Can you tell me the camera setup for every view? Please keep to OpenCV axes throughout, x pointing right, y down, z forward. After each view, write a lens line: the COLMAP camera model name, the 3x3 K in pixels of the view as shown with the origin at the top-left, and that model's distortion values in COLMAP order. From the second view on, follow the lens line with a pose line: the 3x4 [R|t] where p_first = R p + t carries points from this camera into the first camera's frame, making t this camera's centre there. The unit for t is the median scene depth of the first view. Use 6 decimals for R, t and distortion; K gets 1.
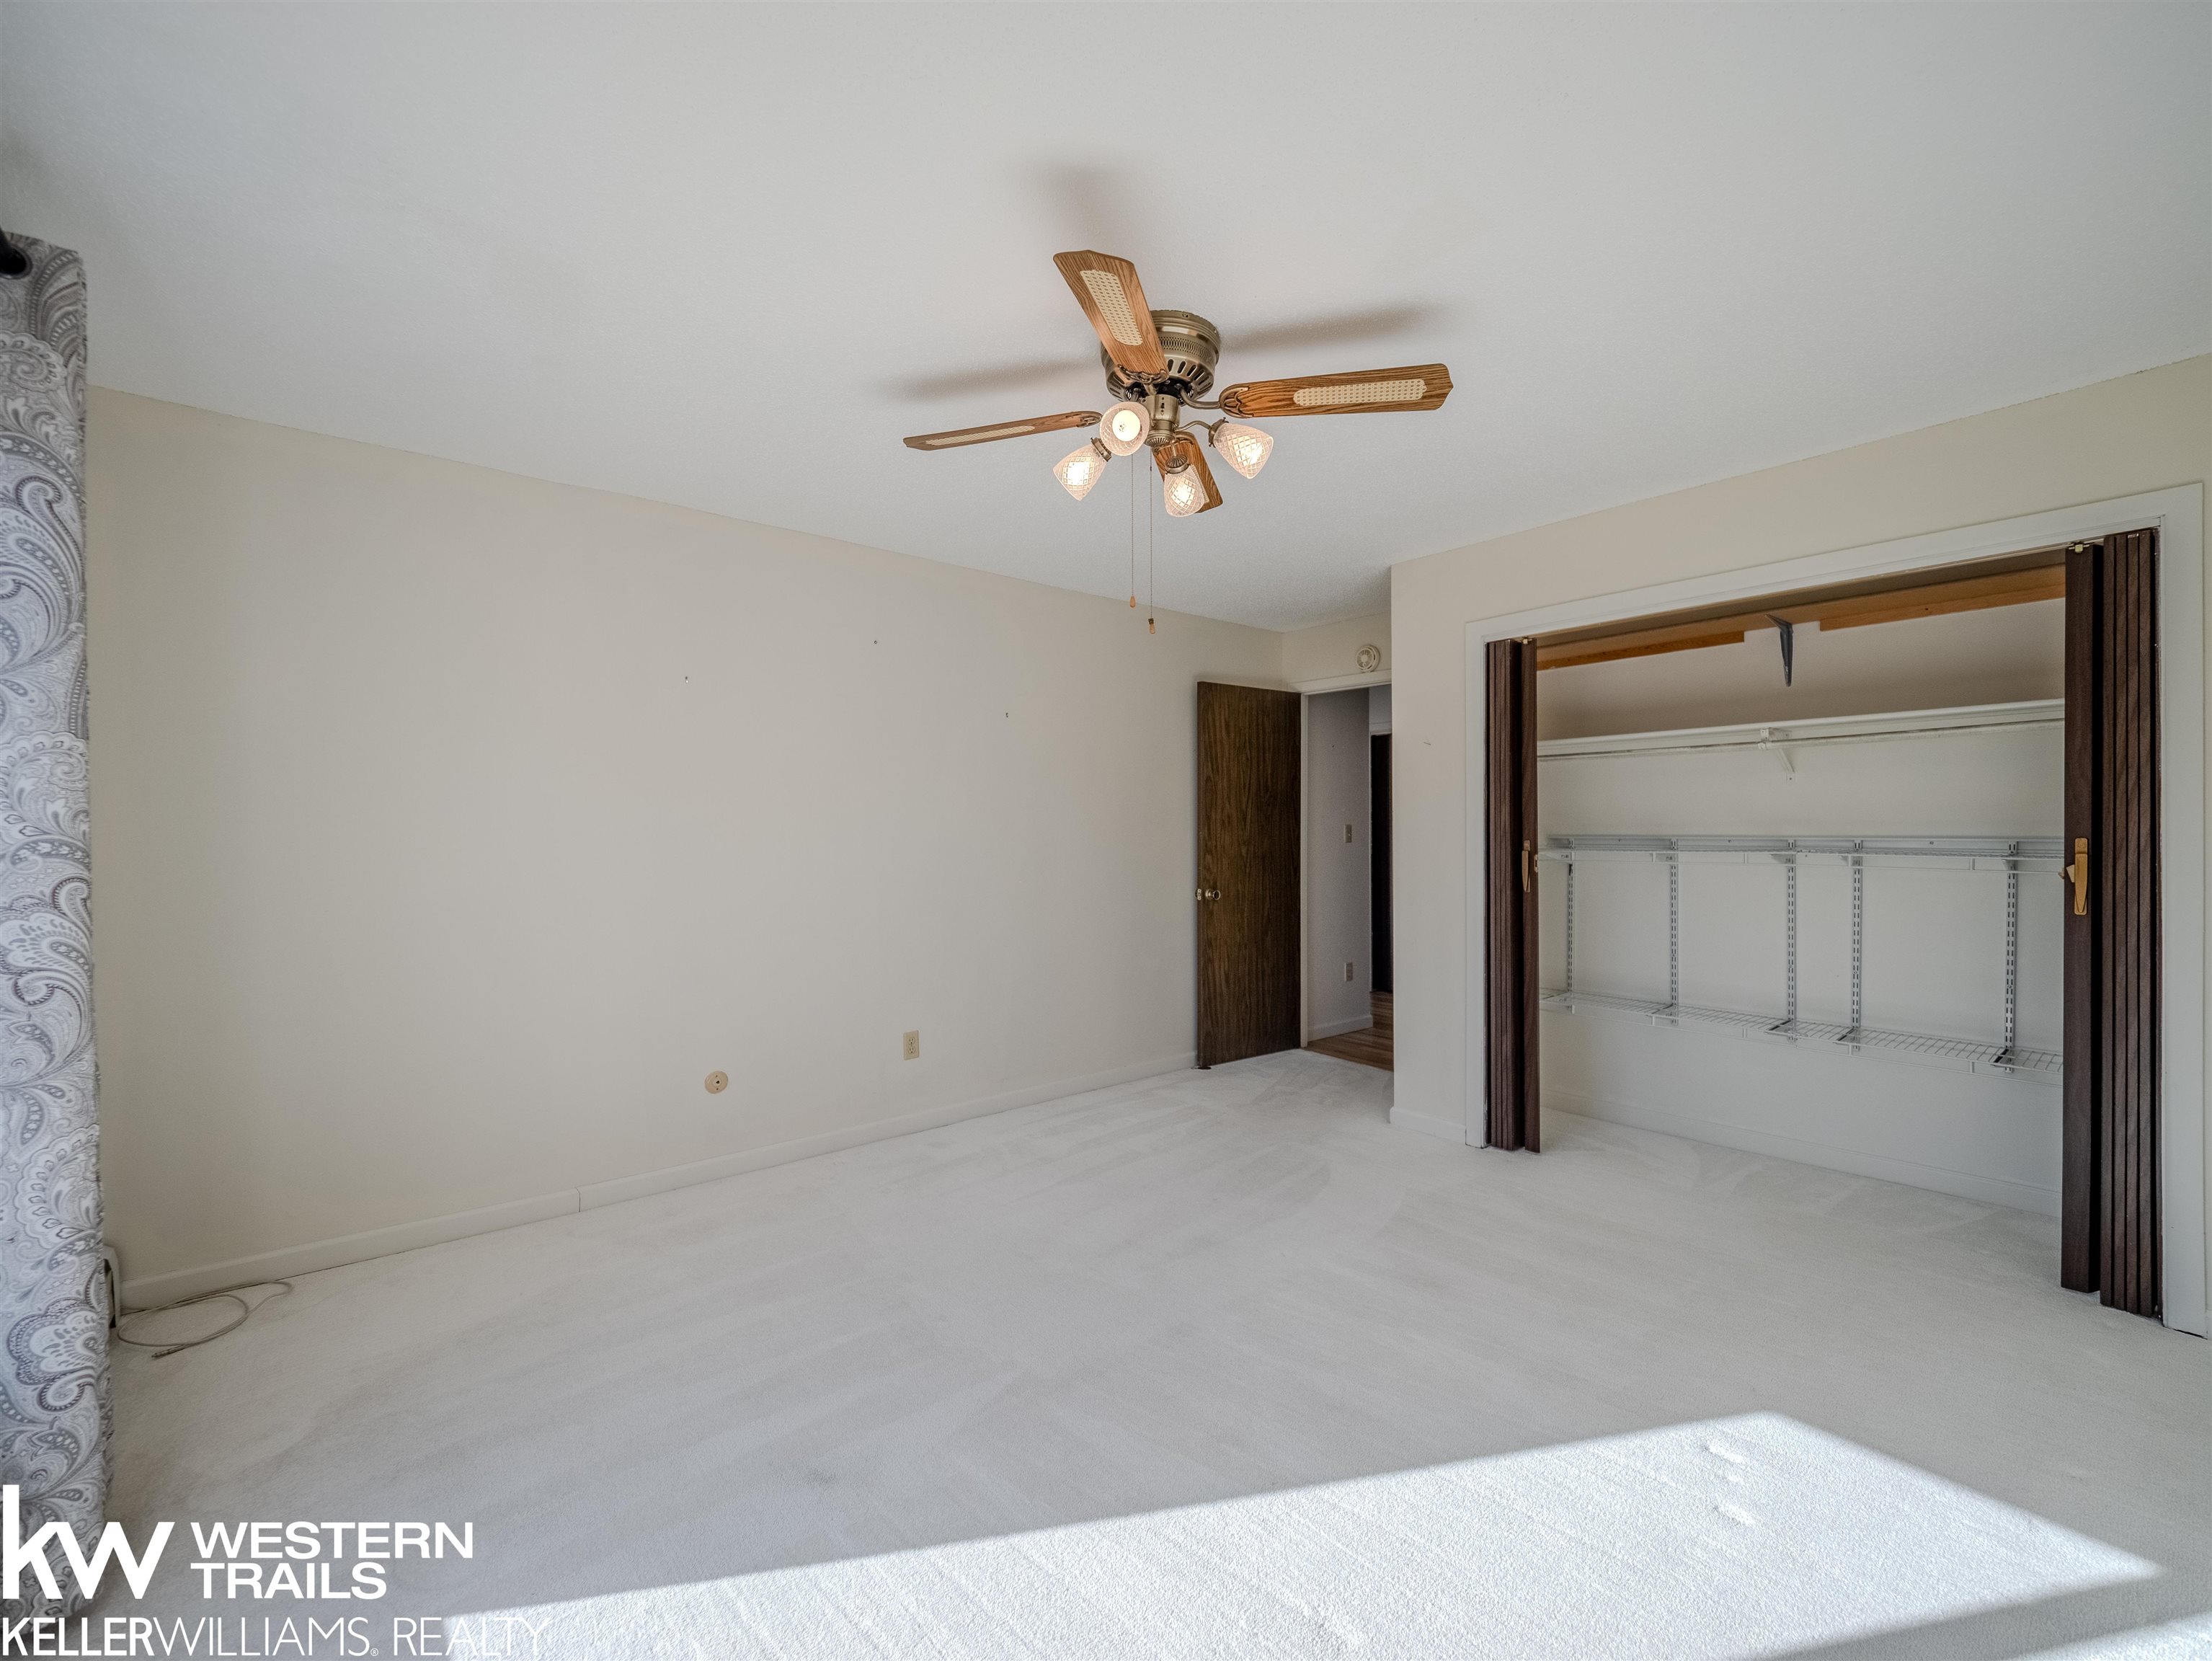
lens RADIAL K [[925.8, 0, 1104.8], [0, 925.8, 827.3], [0, 0, 1]] dist [0.009389, -0.010997]
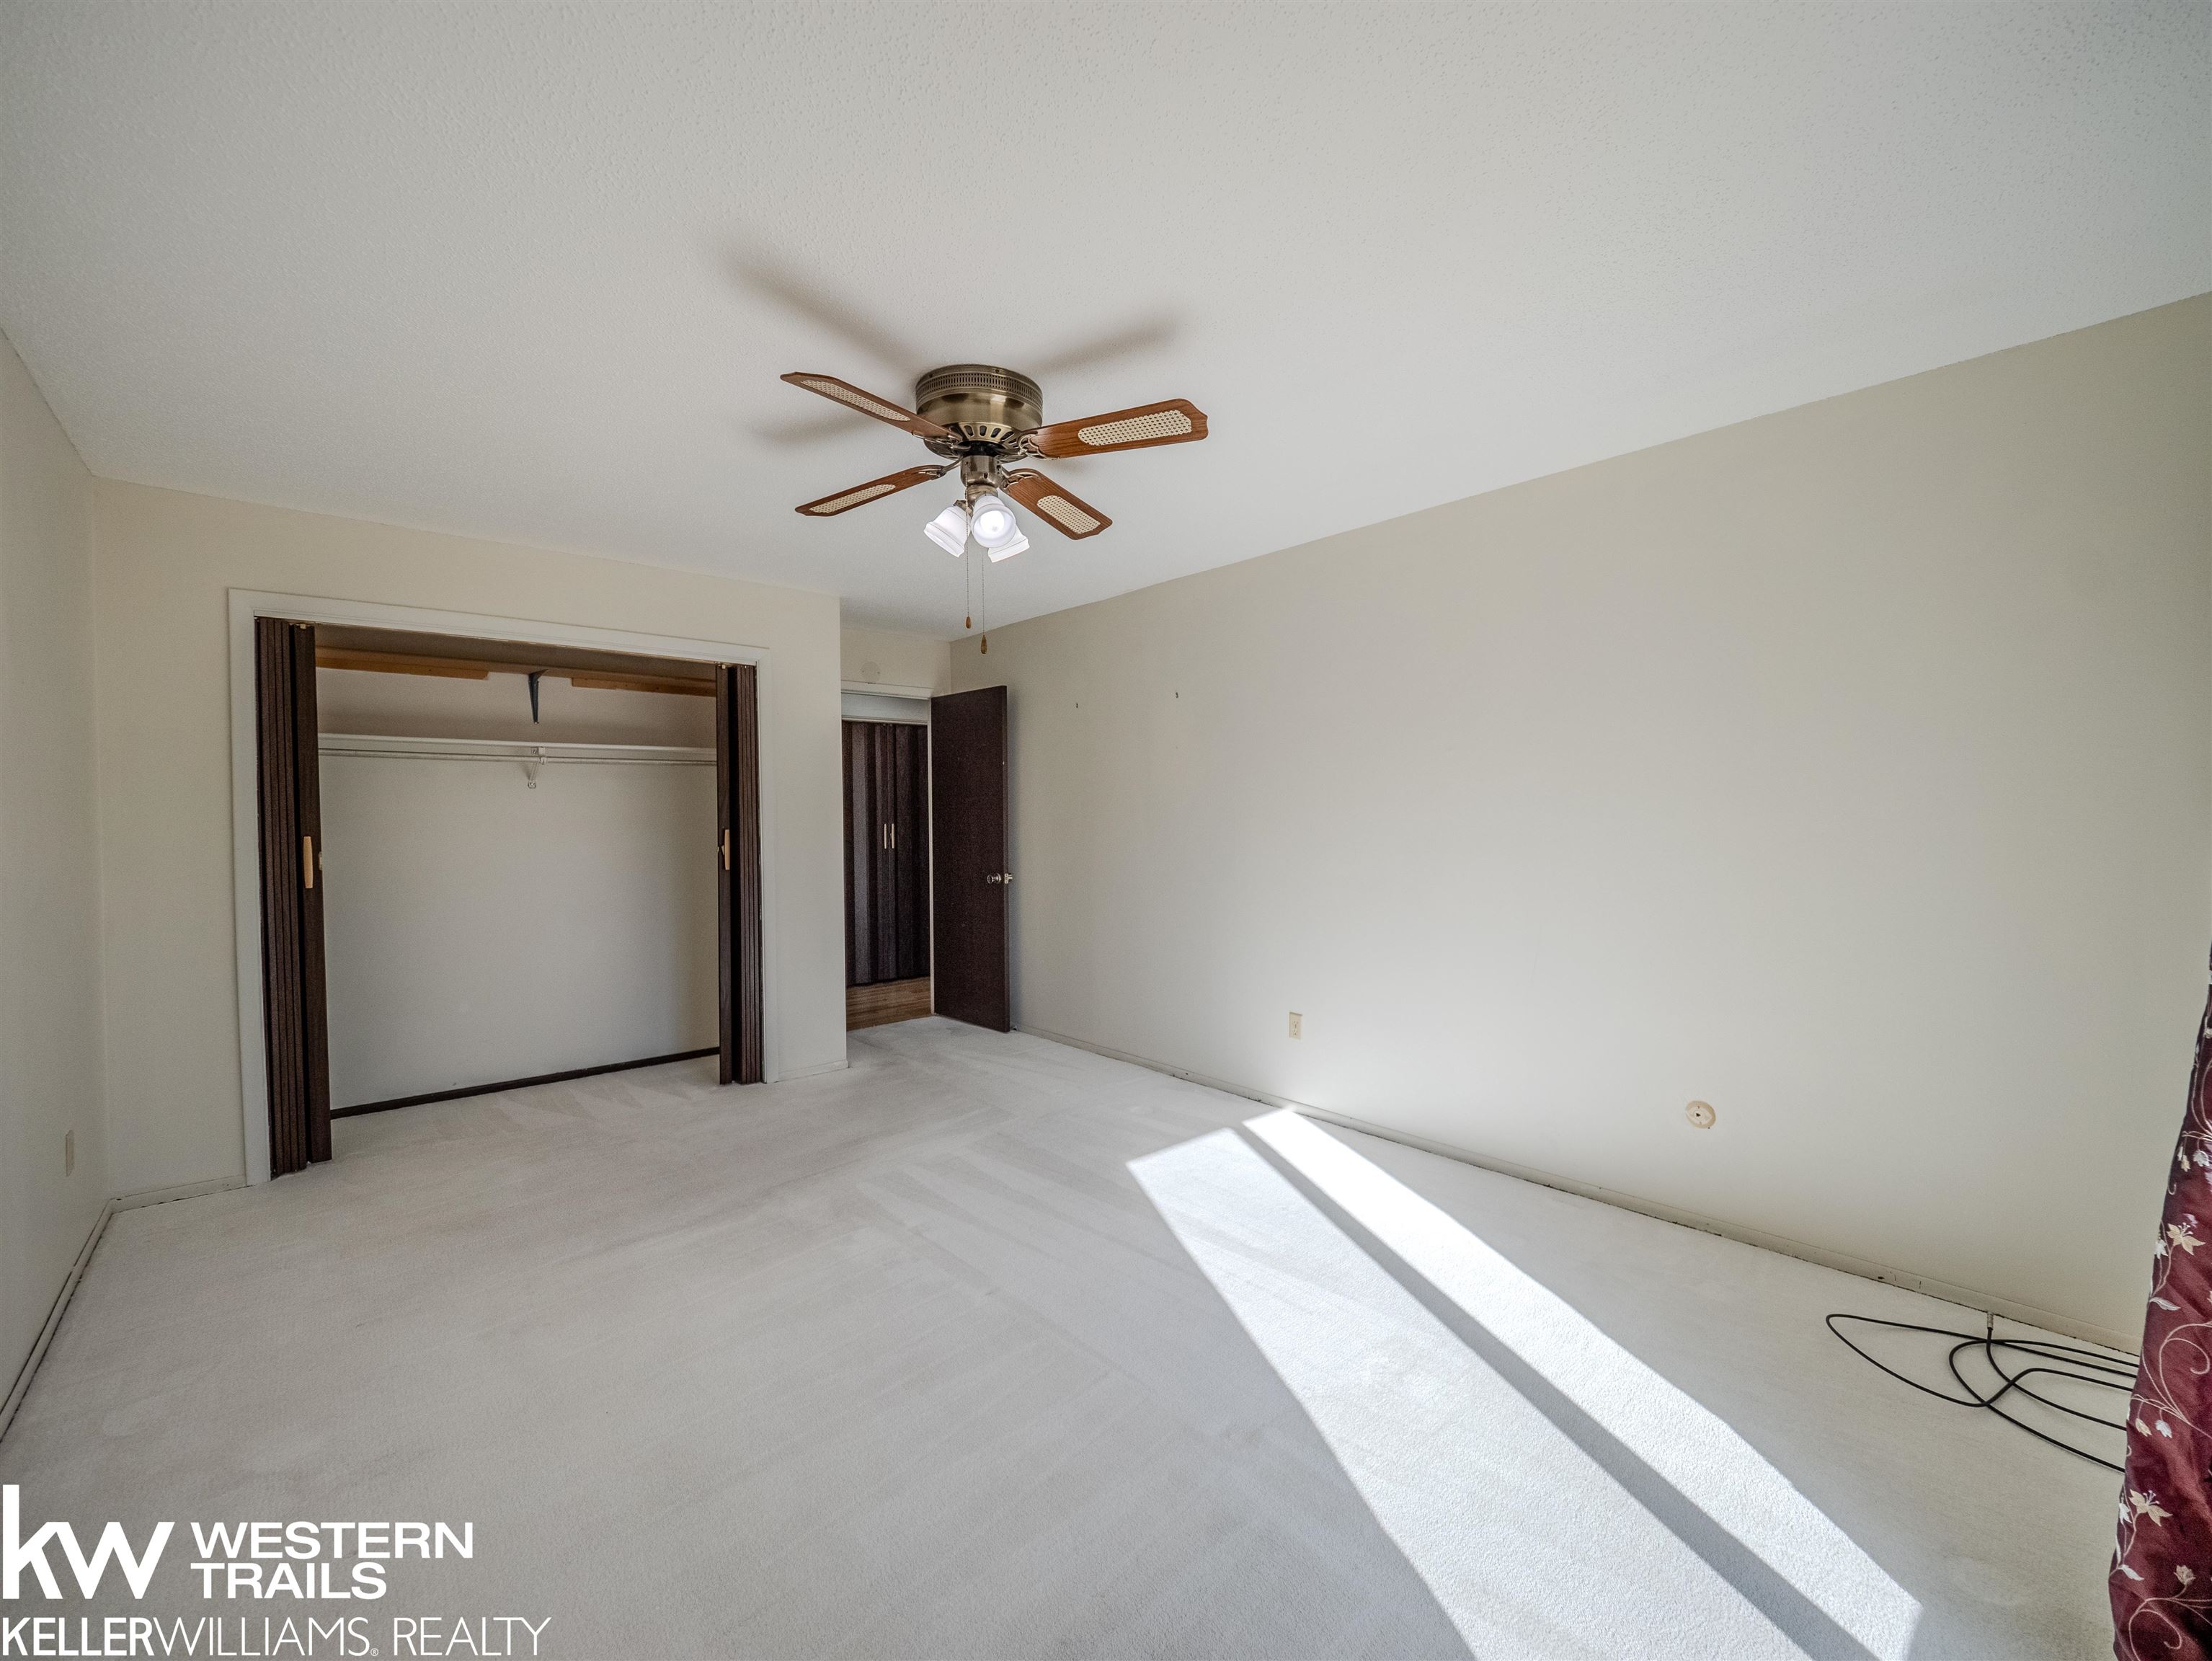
lens RADIAL K [[925.8, 0, 1104.8], [0, 925.8, 827.3], [0, 0, 1]] dist [0.009389, -0.010997]
pose [[-0.030317, 0.002068, 0.999538, -0.515538], [0.007660, 0.999969, -0.001836, 0.012056], [-0.999511, 0.007601, -0.030332, 0.220118]]
